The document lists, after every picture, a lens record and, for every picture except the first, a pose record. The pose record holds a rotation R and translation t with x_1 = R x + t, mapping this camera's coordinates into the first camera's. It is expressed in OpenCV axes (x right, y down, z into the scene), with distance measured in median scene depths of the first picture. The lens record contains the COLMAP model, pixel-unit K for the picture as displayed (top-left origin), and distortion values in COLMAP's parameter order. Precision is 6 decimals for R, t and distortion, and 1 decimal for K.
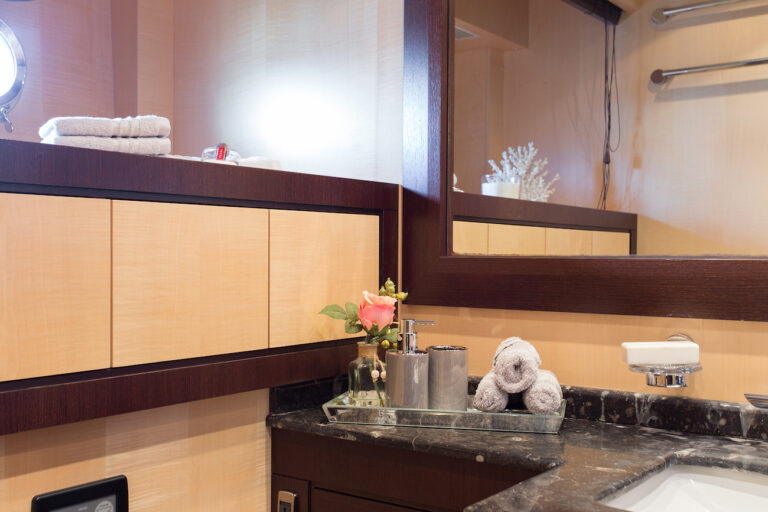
lens RADIAL K [[880.8, 0, 384.0], [0, 880.8, 255.6], [0, 0, 1]] dist [0.000633, 0.000000]
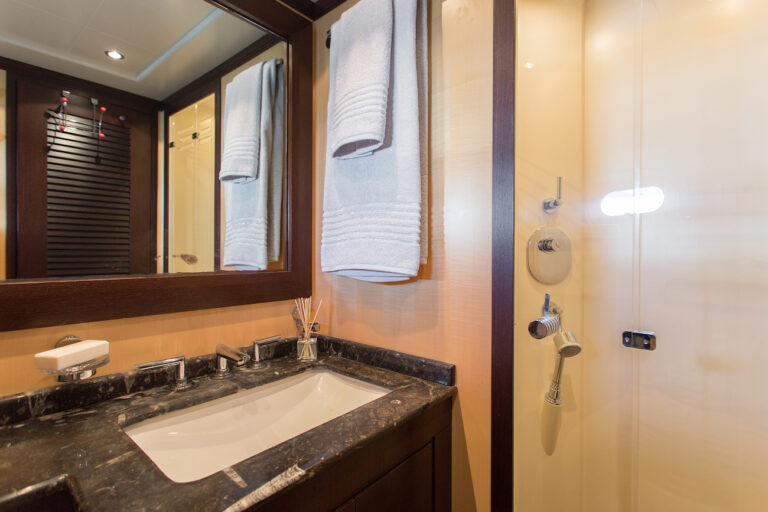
lens RADIAL K [[380.7, 0, 383.8], [0, 380.7, 254.2], [0, 0, 1]] dist [0.002995, 0.000813]
pose [[0.063868, -0.007901, 0.997927, -0.220214], [0.003728, 0.999964, 0.007678, -0.039897], [-0.997951, 0.003230, 0.063895, 0.500851]]
